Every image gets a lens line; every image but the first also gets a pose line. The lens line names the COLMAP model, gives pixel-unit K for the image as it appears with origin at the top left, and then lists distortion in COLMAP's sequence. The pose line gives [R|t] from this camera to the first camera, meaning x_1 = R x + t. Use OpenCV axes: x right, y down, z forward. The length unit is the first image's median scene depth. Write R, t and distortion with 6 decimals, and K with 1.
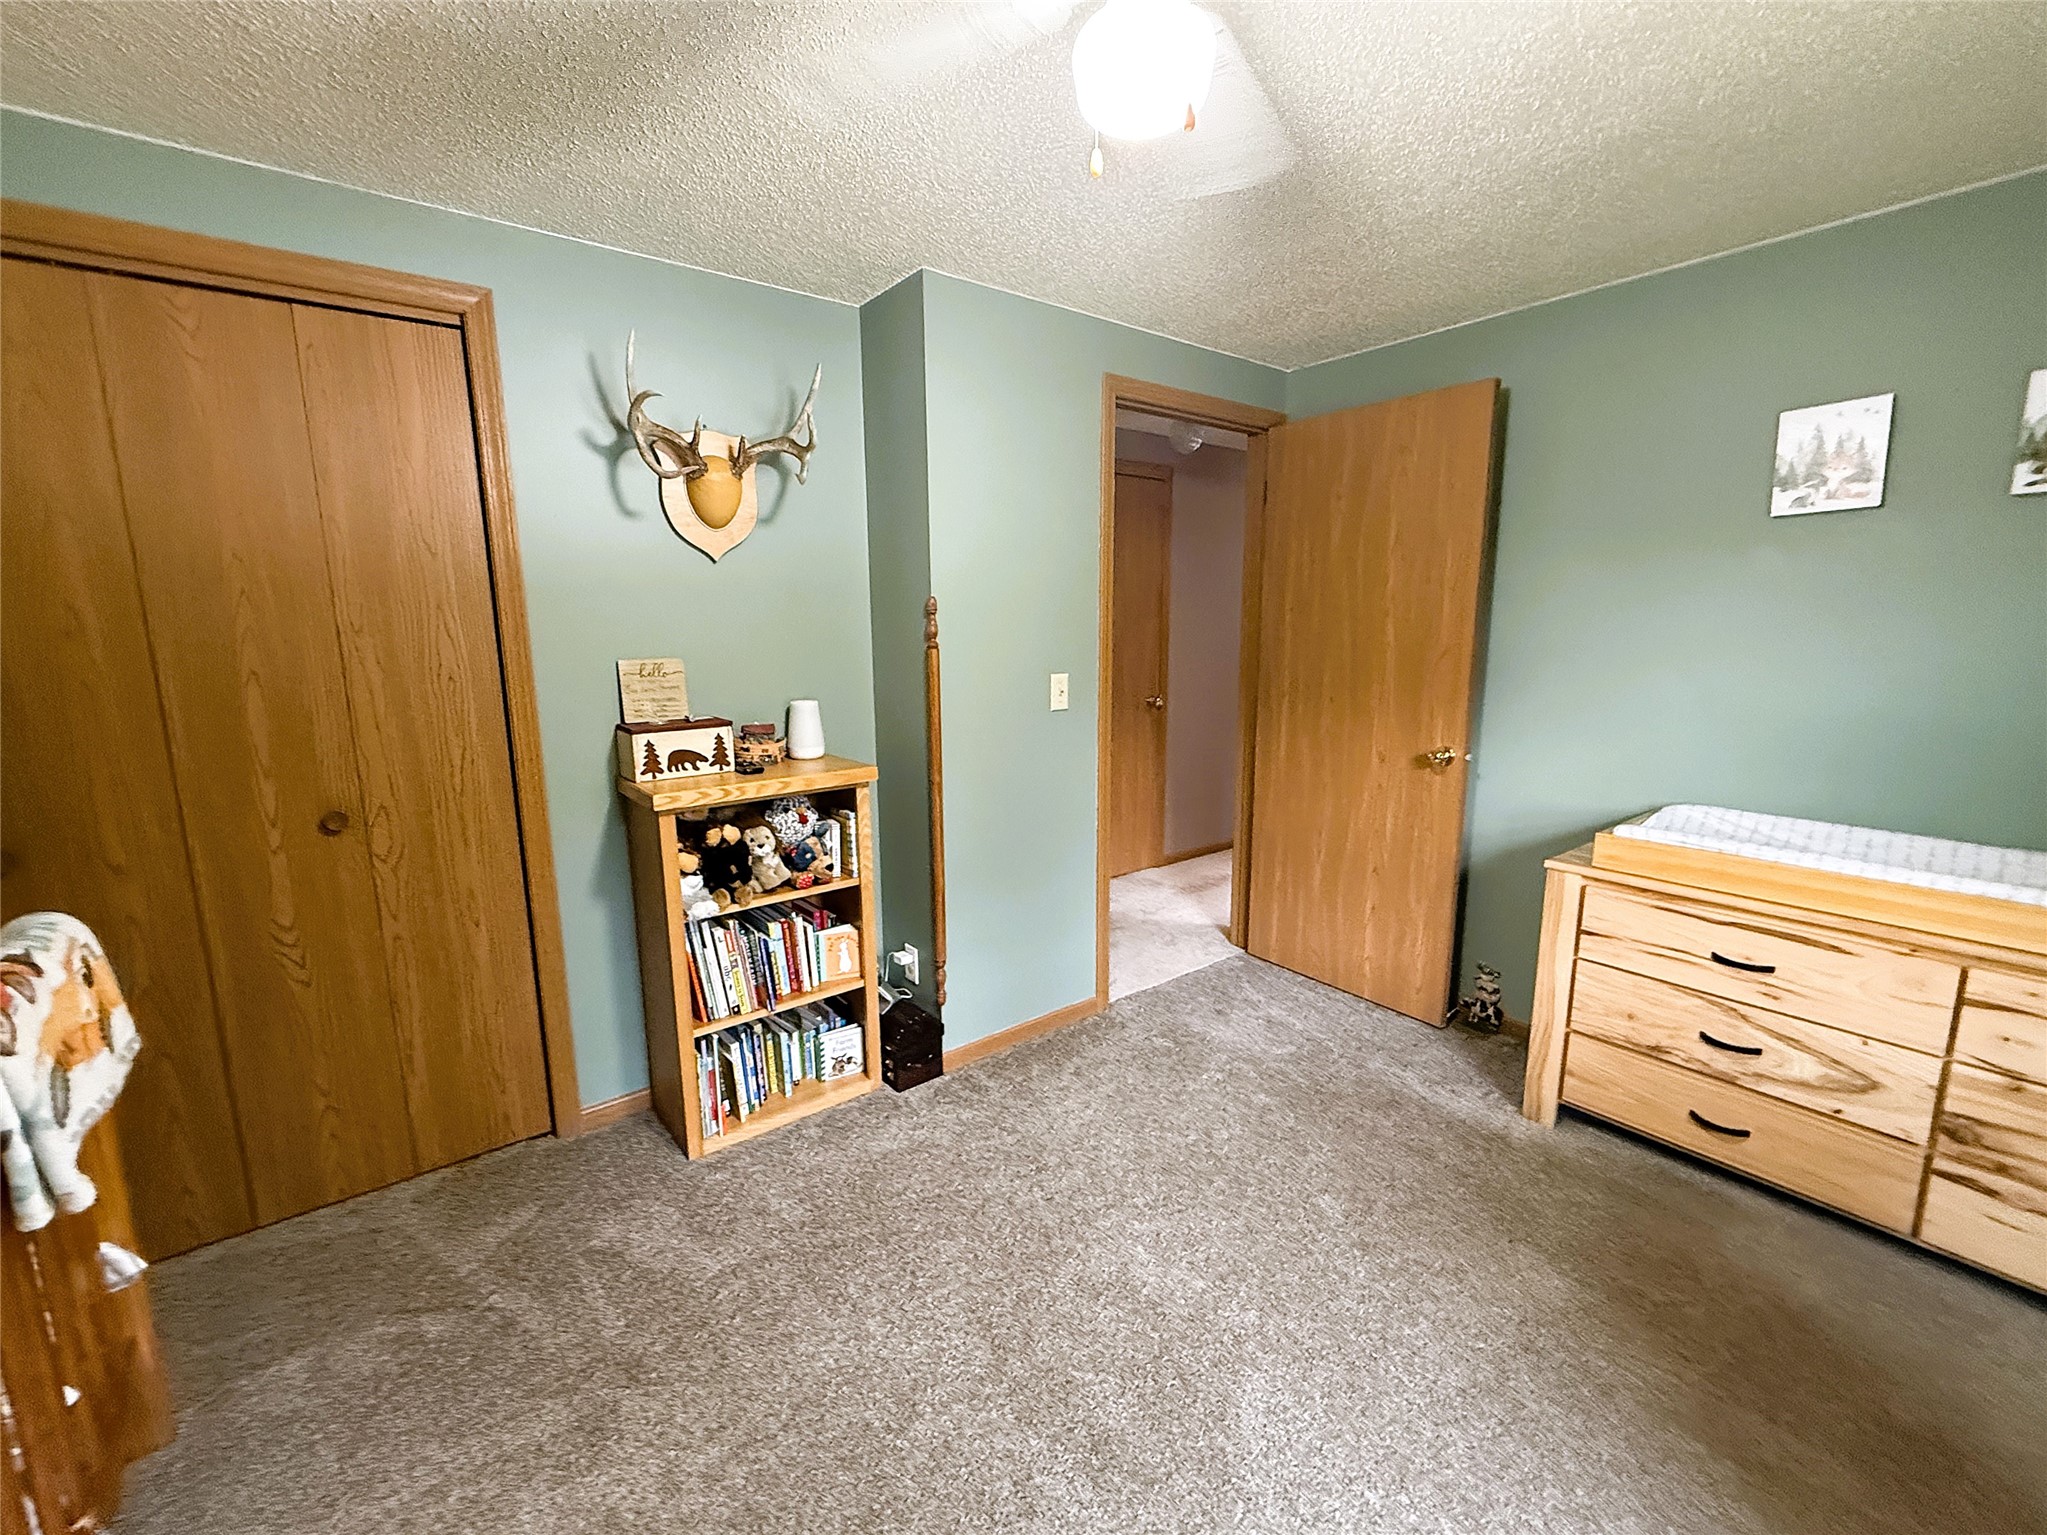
lens RADIAL K [[822.7, 0, 1023.5], [0, 822.7, 767.5], [0, 0, 1]] dist [-0.001003, -0.000270]
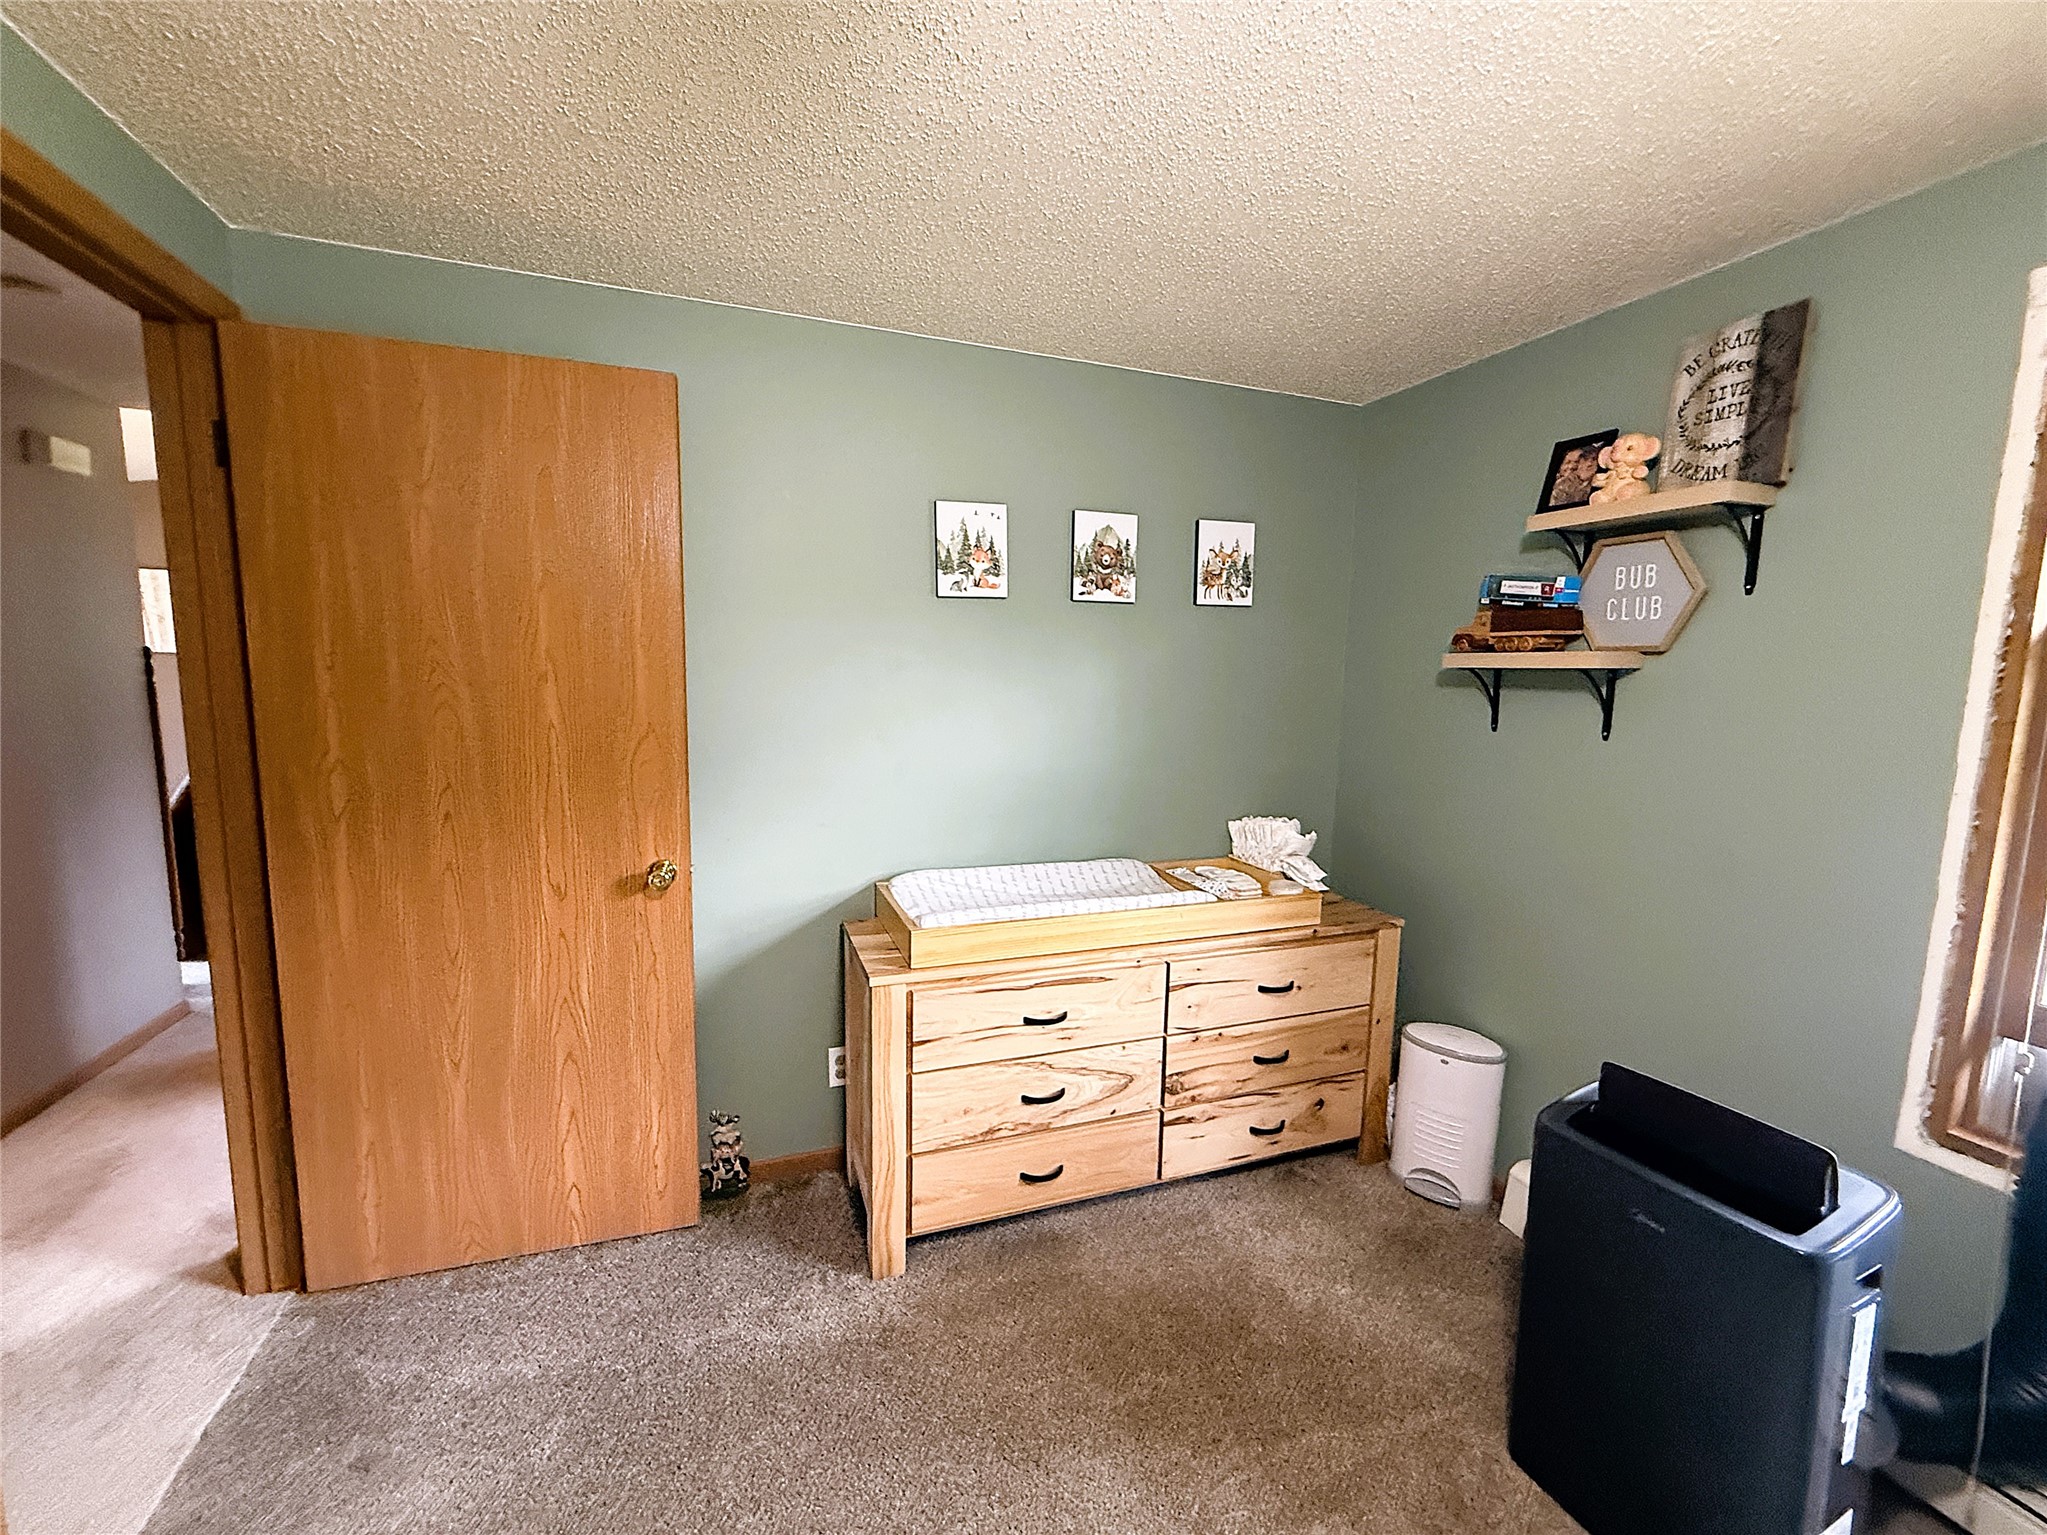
lens RADIAL K [[822.7, 0, 1023.5], [0, 822.7, 767.5], [0, 0, 1]] dist [-0.001003, -0.000270]
pose [[0.310494, -0.104252, 0.944841, -0.095300], [0.145270, 0.987496, 0.061220, -0.138472], [-0.939409, 0.118249, 0.321757, 0.595763]]
